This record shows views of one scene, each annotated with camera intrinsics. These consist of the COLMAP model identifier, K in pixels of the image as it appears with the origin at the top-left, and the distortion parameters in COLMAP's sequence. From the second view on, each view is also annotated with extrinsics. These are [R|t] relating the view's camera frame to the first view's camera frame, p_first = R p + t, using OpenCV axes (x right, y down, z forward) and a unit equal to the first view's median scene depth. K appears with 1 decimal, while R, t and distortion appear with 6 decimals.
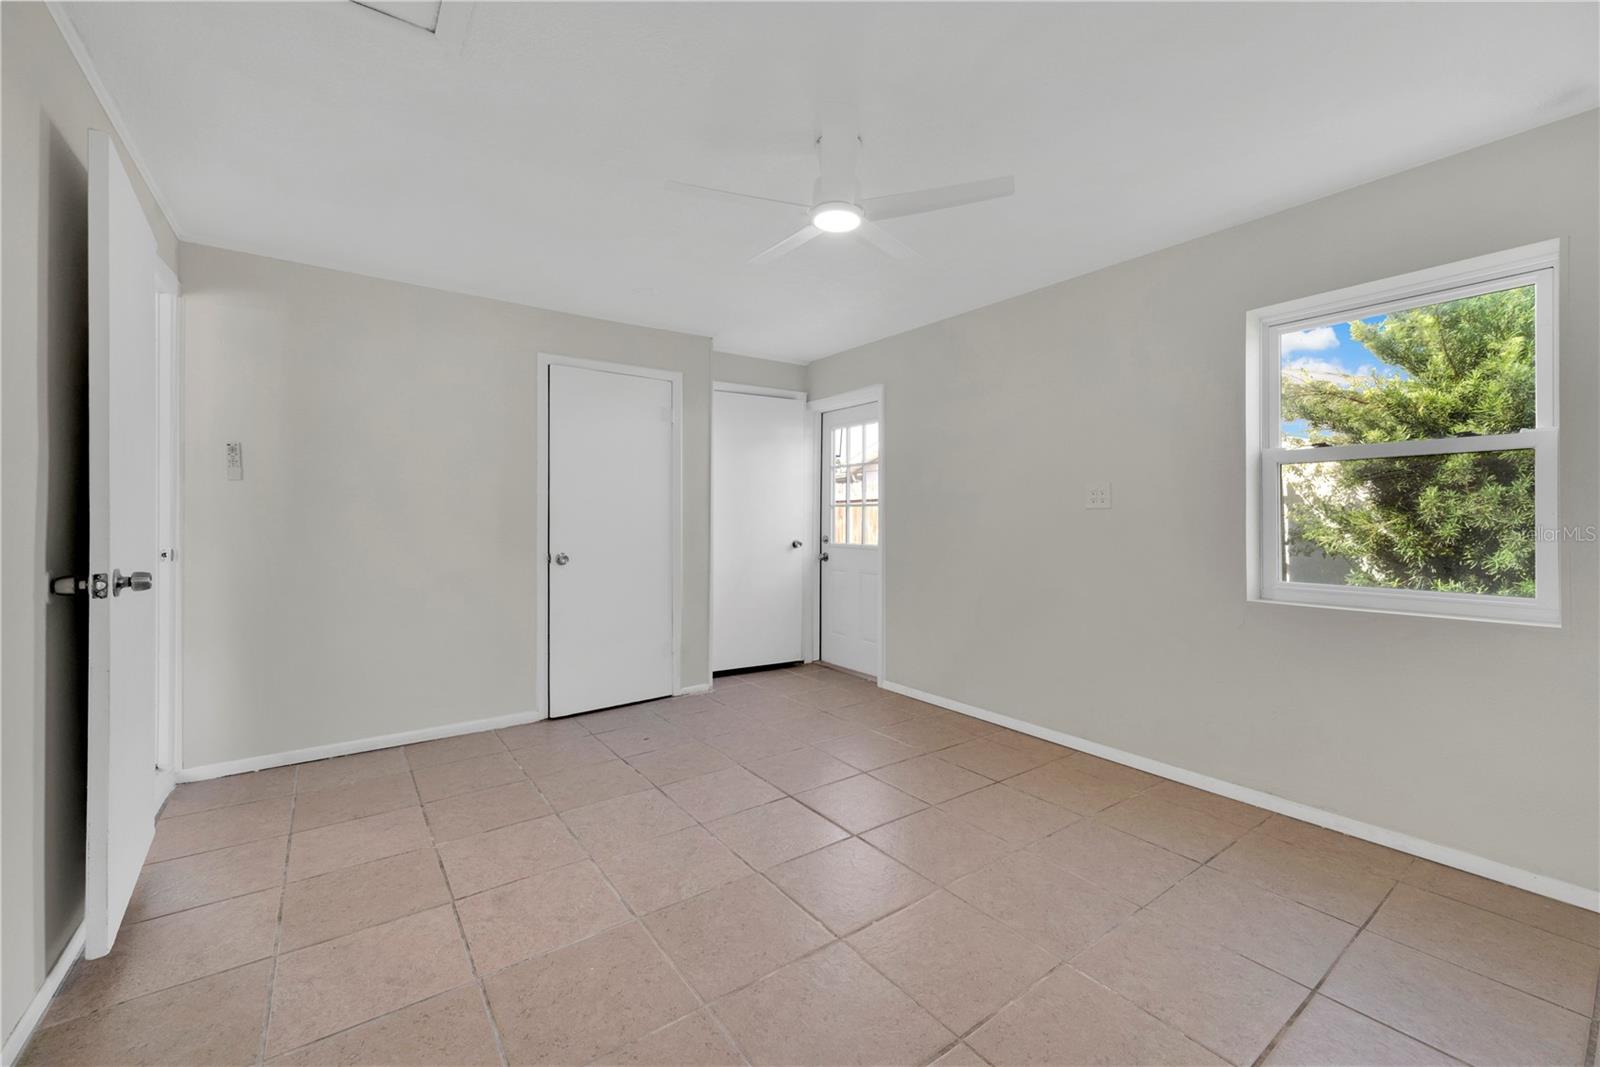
lens RADIAL K [[639.8, 0, 805.9], [0, 639.8, 514.4], [0, 0, 1]] dist [0.003168, 0.000455]
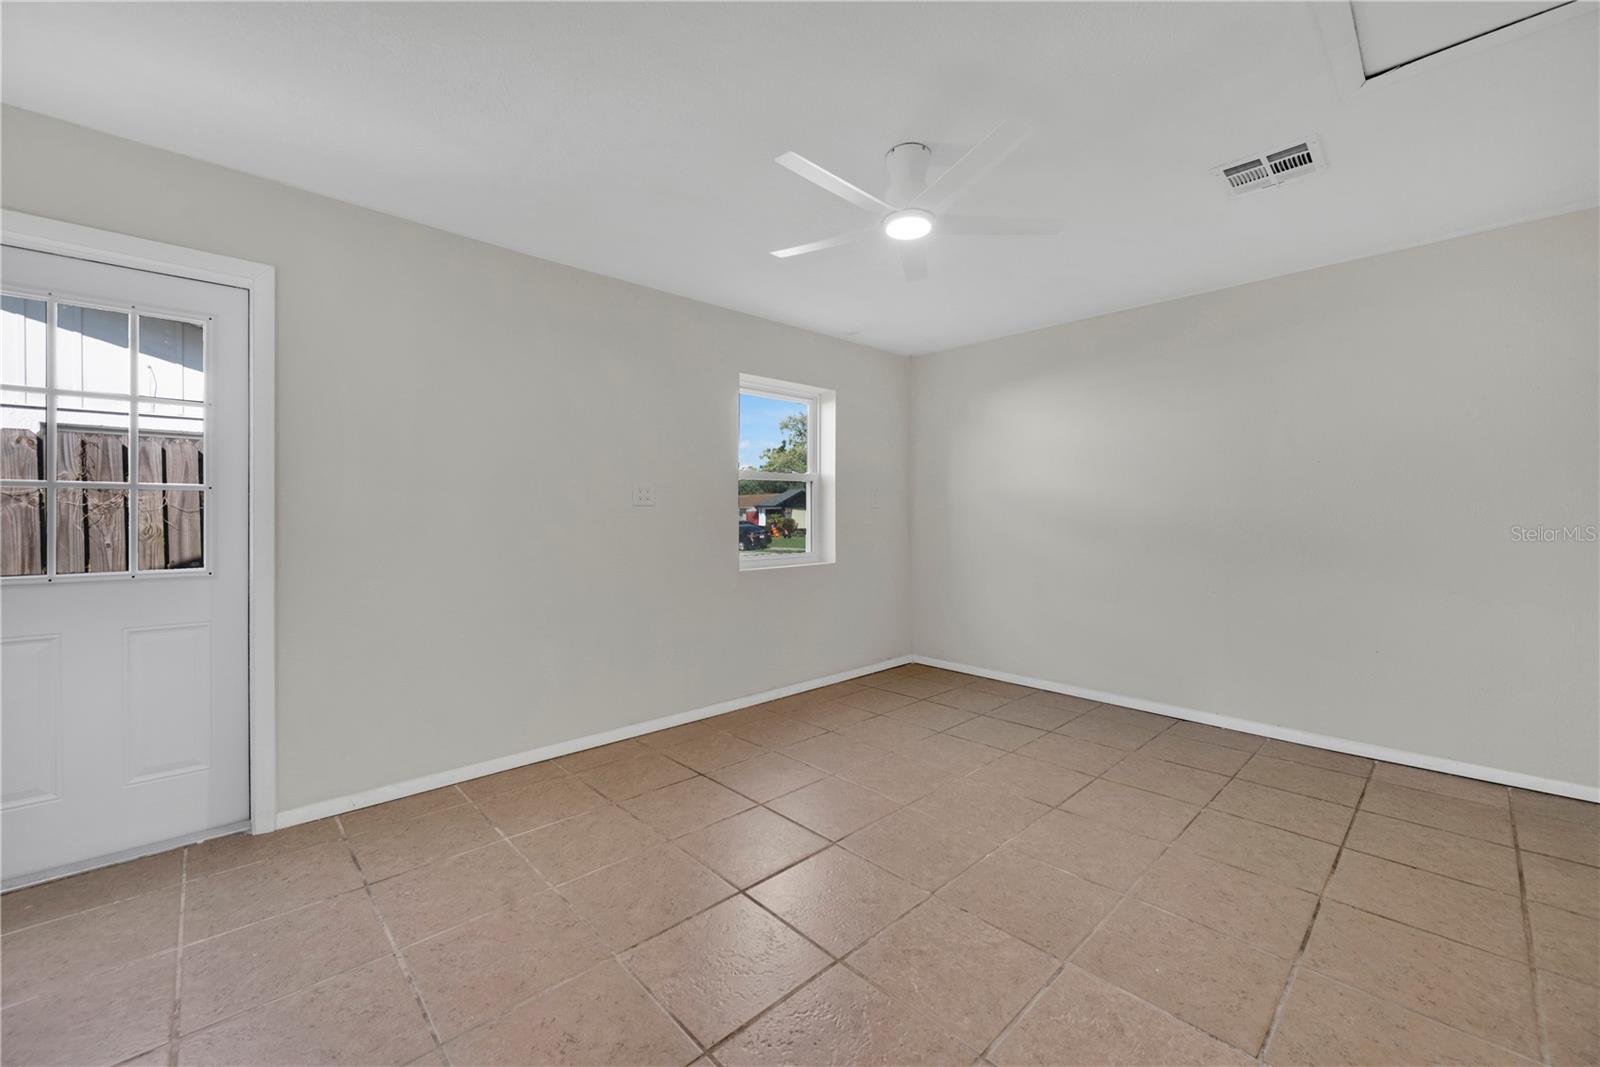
lens RADIAL K [[634.0, 0, 805.2], [0, 634.0, 520.4], [0, 0, 1]] dist [0.002194, 0.000198]
pose [[-0.125160, -0.007594, 0.992108, -0.714841], [-0.007963, 0.999946, 0.006649, 0.006976], [-0.992105, -0.007068, -0.125213, 0.966465]]
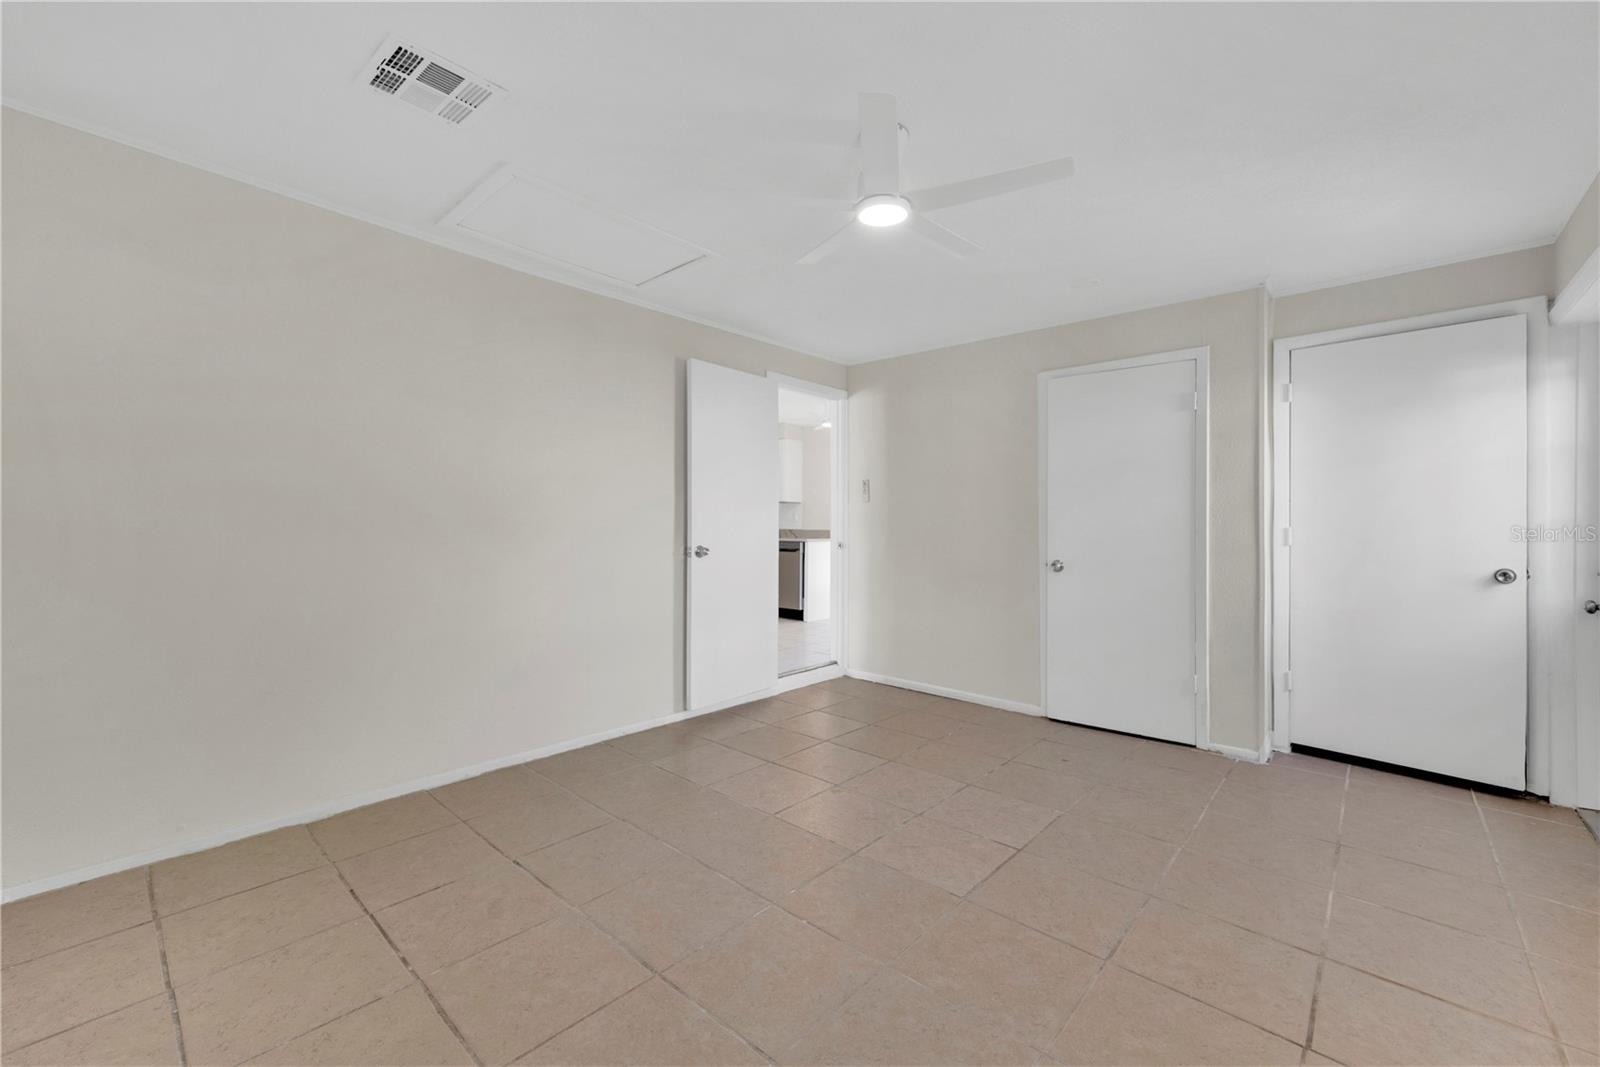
lens RADIAL K [[645.6, 0, 807.6], [0, 645.6, 522.8], [0, 0, 1]] dist [0.002820, 0.000140]
pose [[0.213917, -0.002388, -0.976849, 0.722685], [-0.002726, 0.999992, -0.003041, 0.005006], [0.976848, 0.003313, 0.213908, 0.509346]]
